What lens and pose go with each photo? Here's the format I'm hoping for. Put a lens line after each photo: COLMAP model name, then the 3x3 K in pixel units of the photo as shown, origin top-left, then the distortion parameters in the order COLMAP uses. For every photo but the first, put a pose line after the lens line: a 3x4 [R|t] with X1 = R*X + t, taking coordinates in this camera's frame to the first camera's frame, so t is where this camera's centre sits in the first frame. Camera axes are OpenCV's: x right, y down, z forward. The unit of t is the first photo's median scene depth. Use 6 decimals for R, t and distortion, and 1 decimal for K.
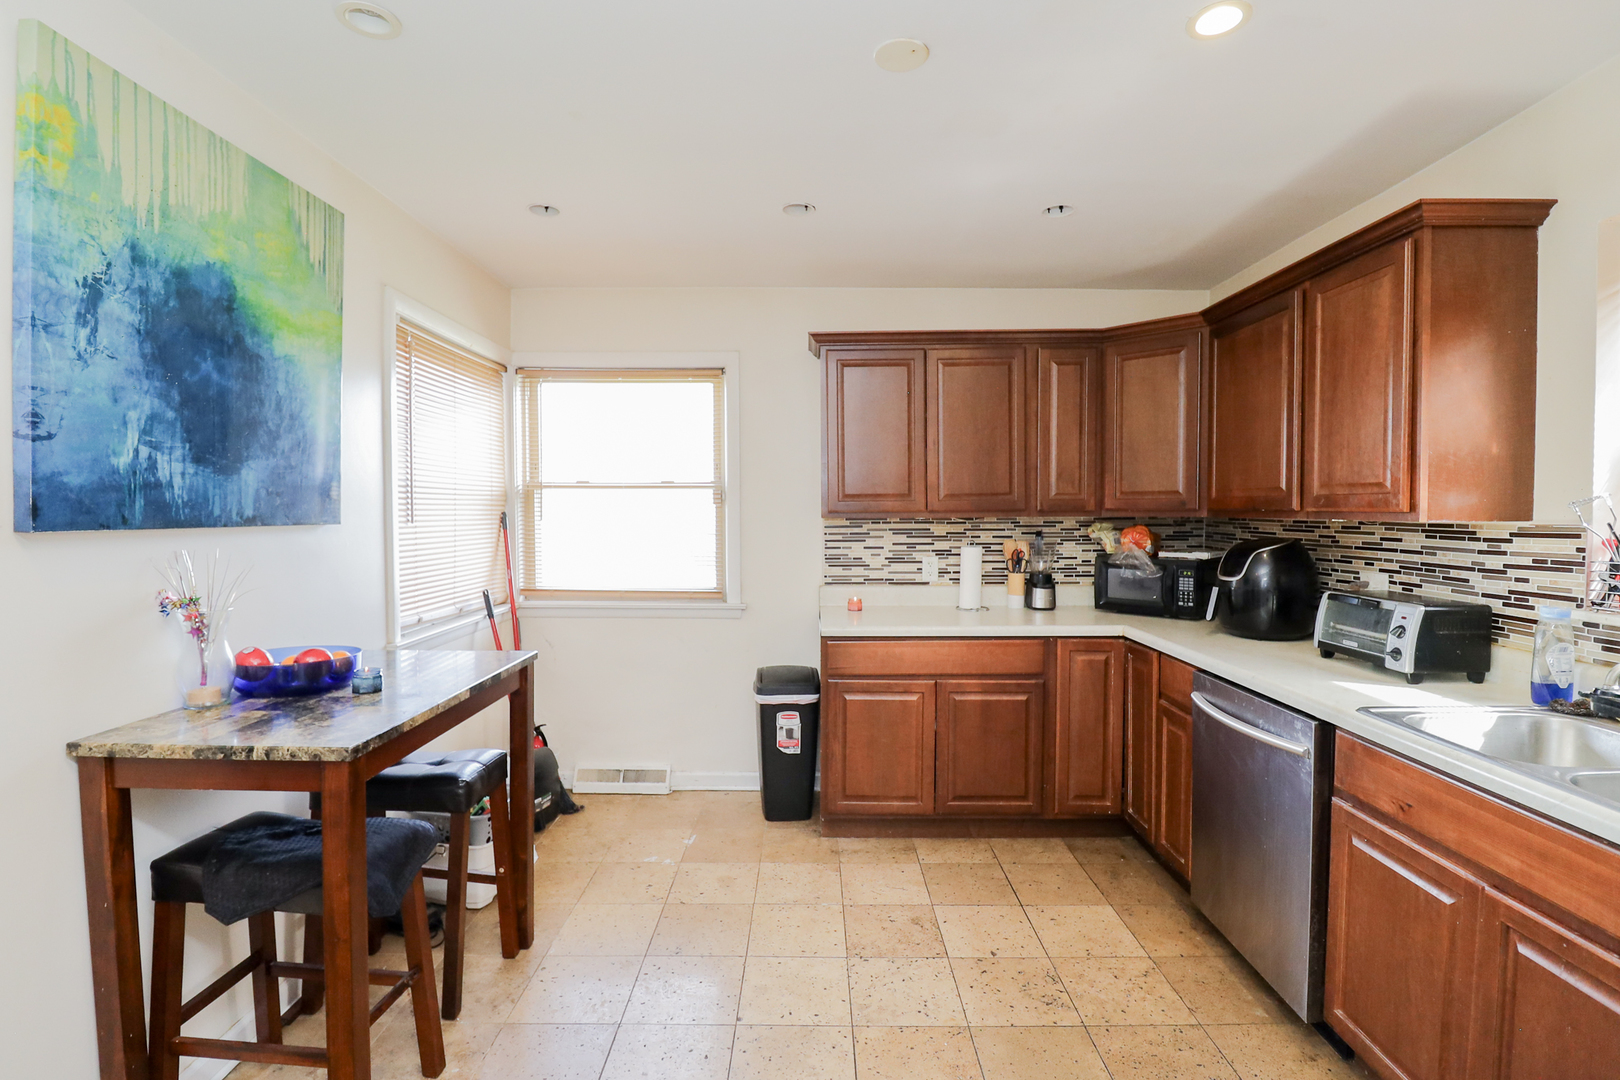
lens RADIAL K [[750.5, 0, 799.5], [0, 750.5, 536.7], [0, 0, 1]] dist [-0.002130, -0.013429]
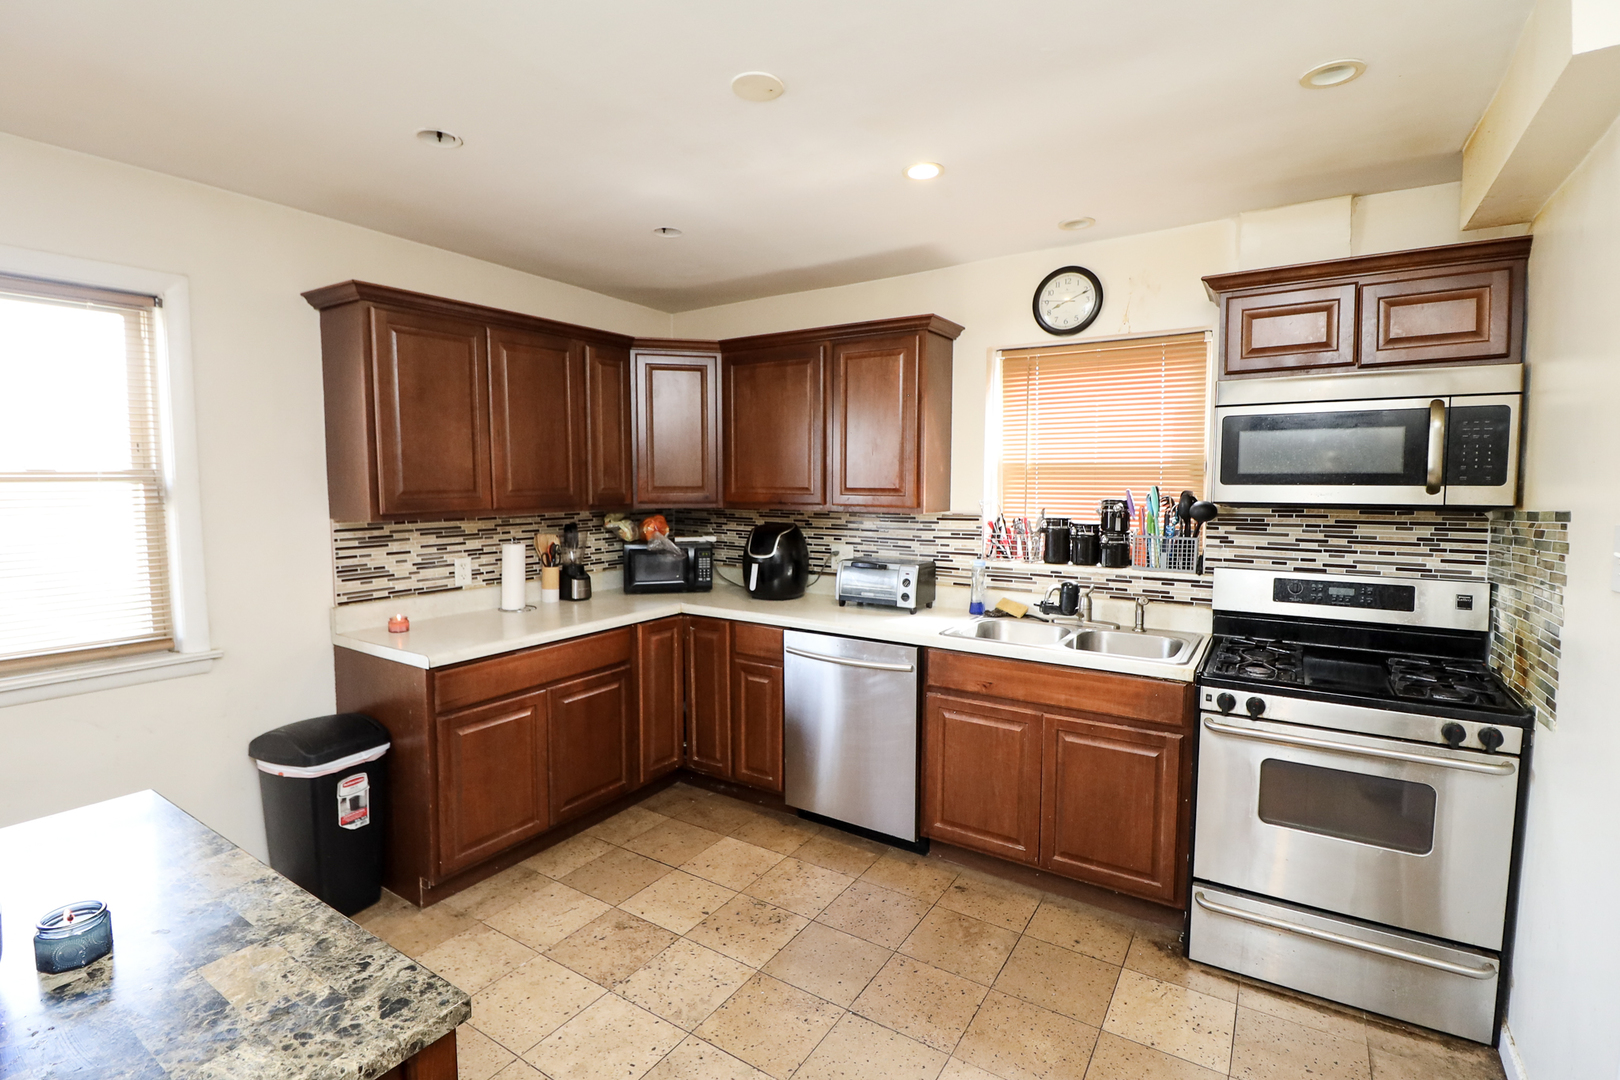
lens RADIAL K [[750.5, 0, 799.5], [0, 750.5, 536.7], [0, 0, 1]] dist [-0.002130, -0.013429]
pose [[0.534790, -0.064185, 0.842544, -0.433691], [0.028926, 0.997917, 0.057662, -0.045926], [-0.844490, -0.006466, 0.535533, 0.222447]]
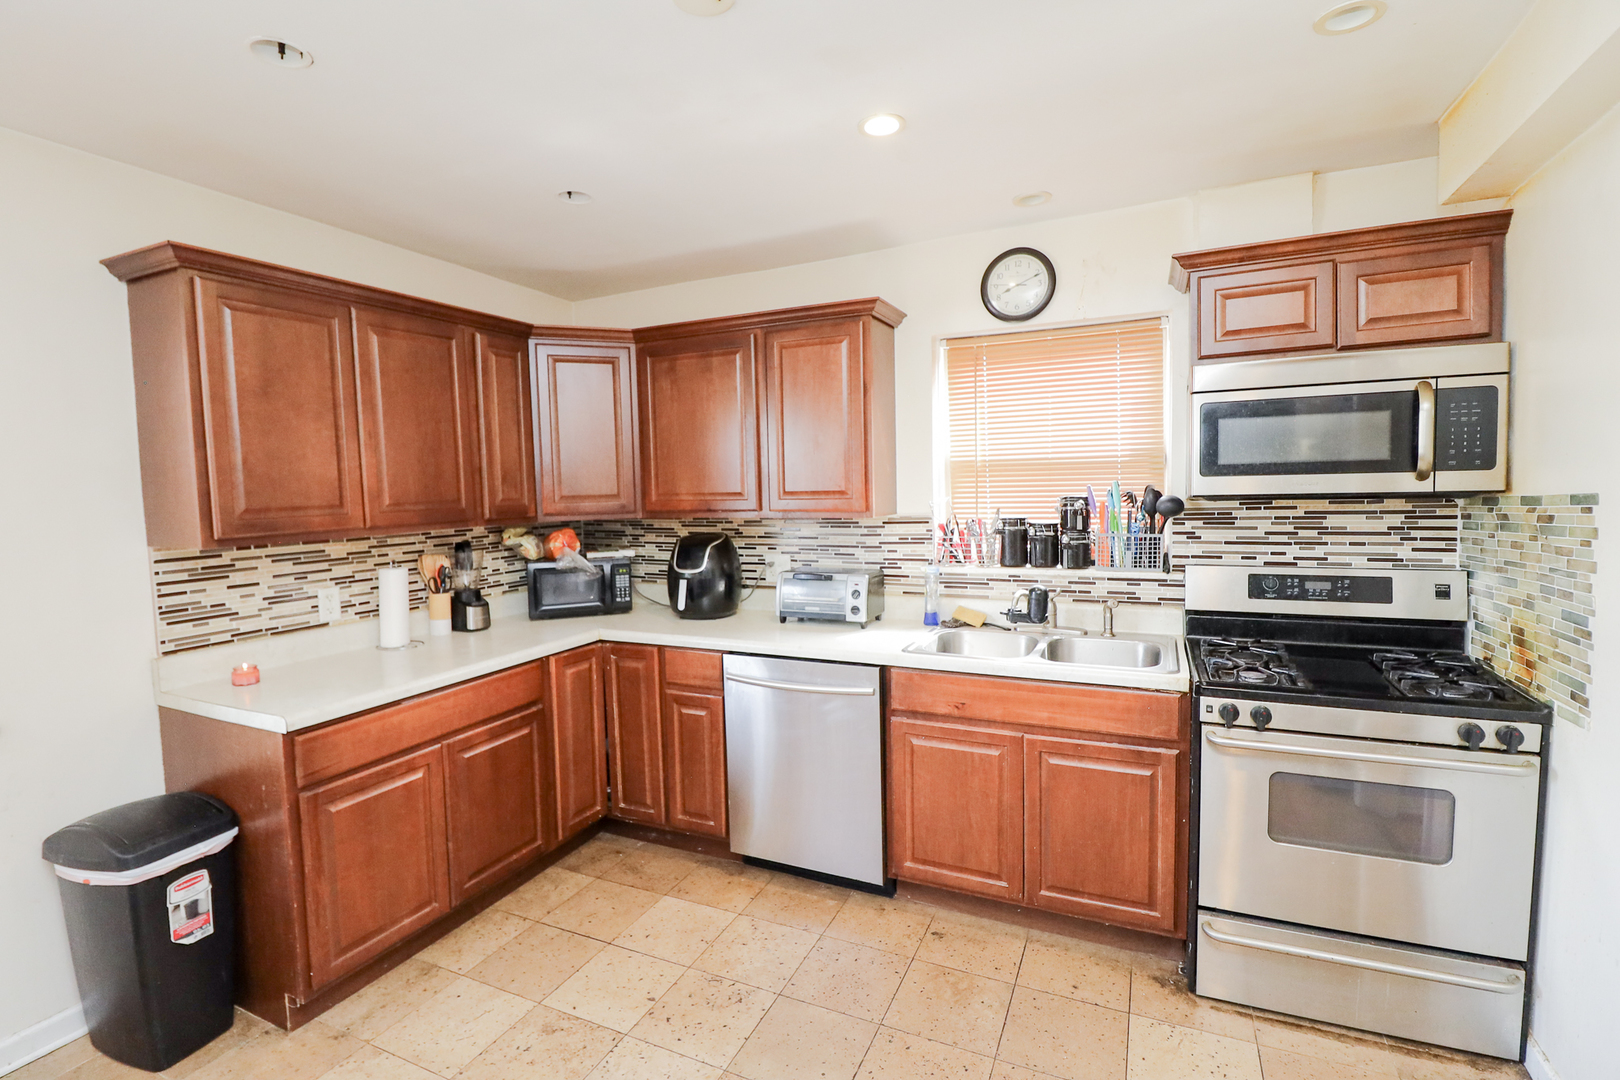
lens RADIAL K [[750.5, 0, 799.5], [0, 750.5, 536.7], [0, 0, 1]] dist [-0.002130, -0.013429]
pose [[0.410659, -0.072741, 0.908883, -0.361085], [0.055489, 0.996959, 0.054719, -0.045605], [-0.910099, 0.027962, 0.413447, 0.328349]]
